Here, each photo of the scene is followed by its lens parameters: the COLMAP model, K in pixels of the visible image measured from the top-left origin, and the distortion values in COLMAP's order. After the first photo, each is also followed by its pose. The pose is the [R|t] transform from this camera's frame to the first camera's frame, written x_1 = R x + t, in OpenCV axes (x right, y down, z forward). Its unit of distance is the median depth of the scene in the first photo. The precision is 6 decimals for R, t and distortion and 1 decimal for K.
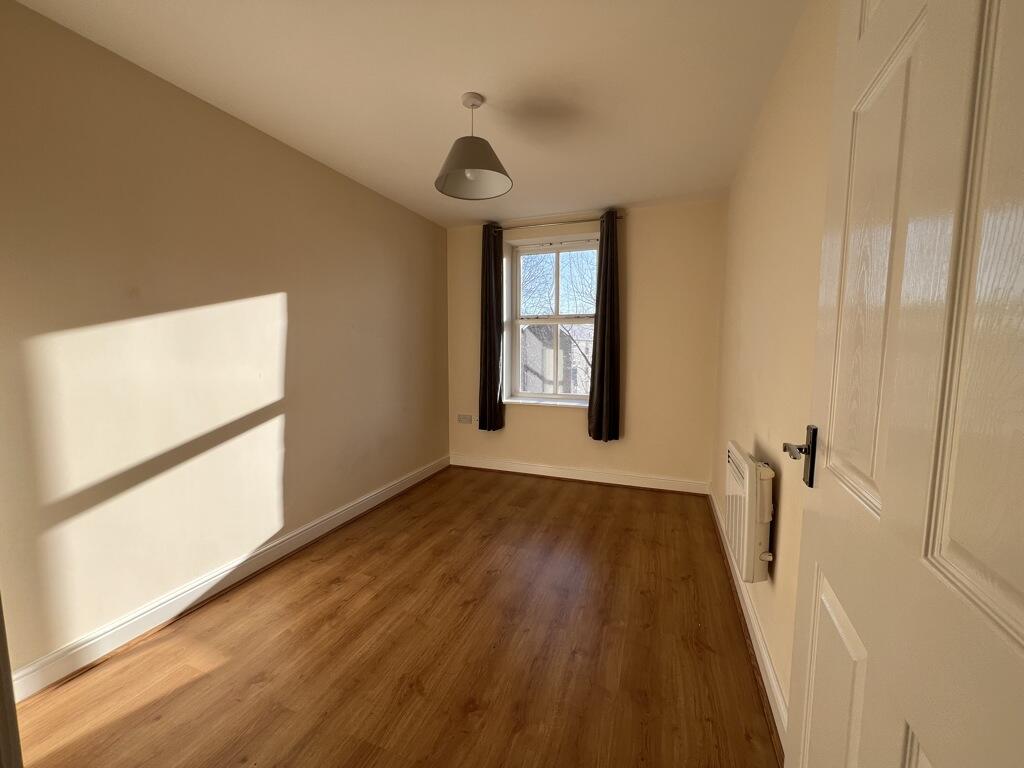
lens RADIAL K [[405.4, 0, 512.0], [0, 405.4, 384.0], [0, 0, 1]] dist [-0.000054, 0.000078]
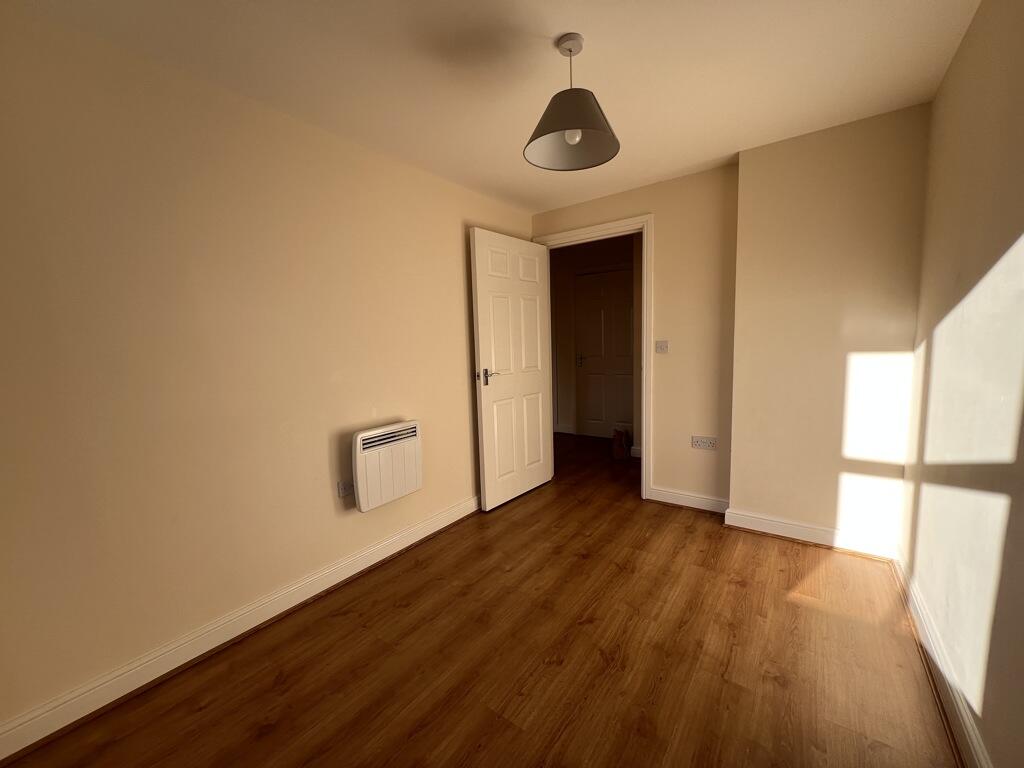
lens RADIAL K [[405.4, 0, 512.0], [0, 405.4, 384.0], [0, 0, 1]] dist [-0.000054, 0.000078]
pose [[-0.961312, -0.000624, 0.275462, -0.211092], [0.056495, 0.978294, 0.199373, -0.207574], [-0.269607, 0.207222, -0.940410, 1.947192]]
